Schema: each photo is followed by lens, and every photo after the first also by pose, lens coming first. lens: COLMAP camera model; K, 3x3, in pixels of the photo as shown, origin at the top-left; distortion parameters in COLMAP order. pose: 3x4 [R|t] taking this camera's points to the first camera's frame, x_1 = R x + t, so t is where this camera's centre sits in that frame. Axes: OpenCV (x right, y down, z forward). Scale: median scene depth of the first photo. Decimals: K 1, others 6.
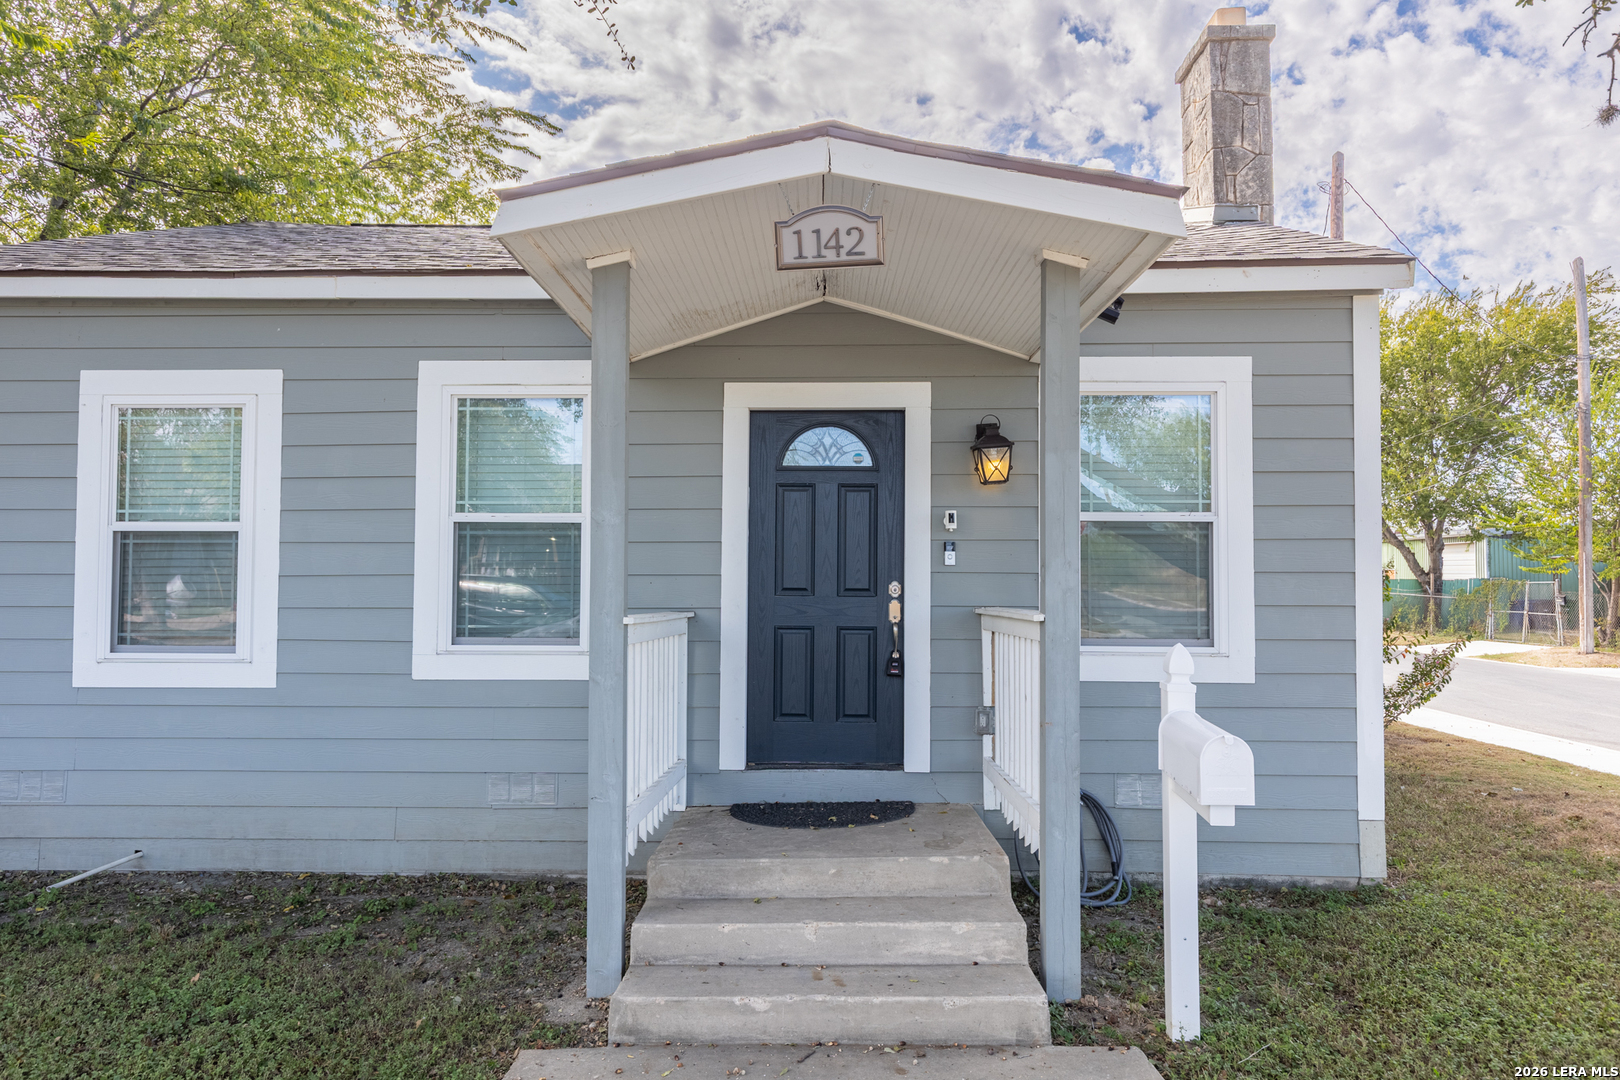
lens RADIAL K [[988.9, 0, 811.5], [0, 988.9, 541.0], [0, 0, 1]] dist [0.003676, -0.000758]
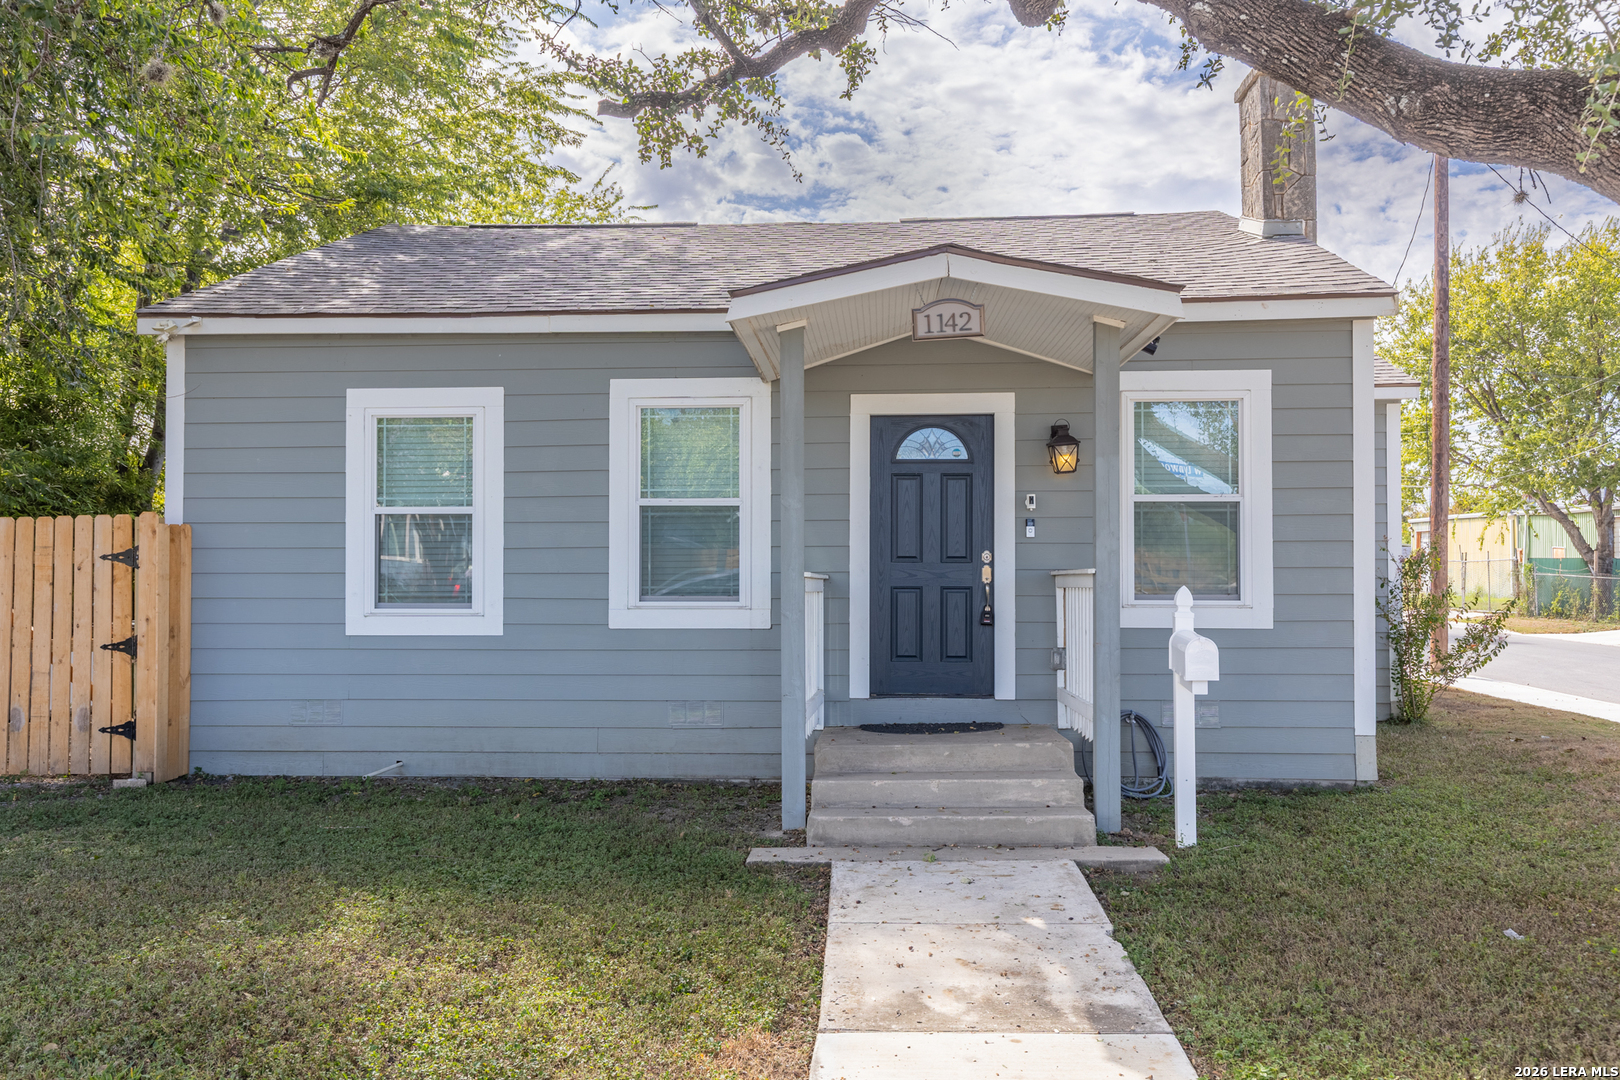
lens RADIAL K [[1237.6, 0, 804.1], [0, 1237.6, 534.5], [0, 0, 1]] dist [-0.003529, -0.001266]
pose [[0.998960, -0.005653, -0.045236, -0.076773], [0.006257, 0.999893, 0.013231, -0.001816], [0.045157, -0.013500, 0.998889, -0.587311]]
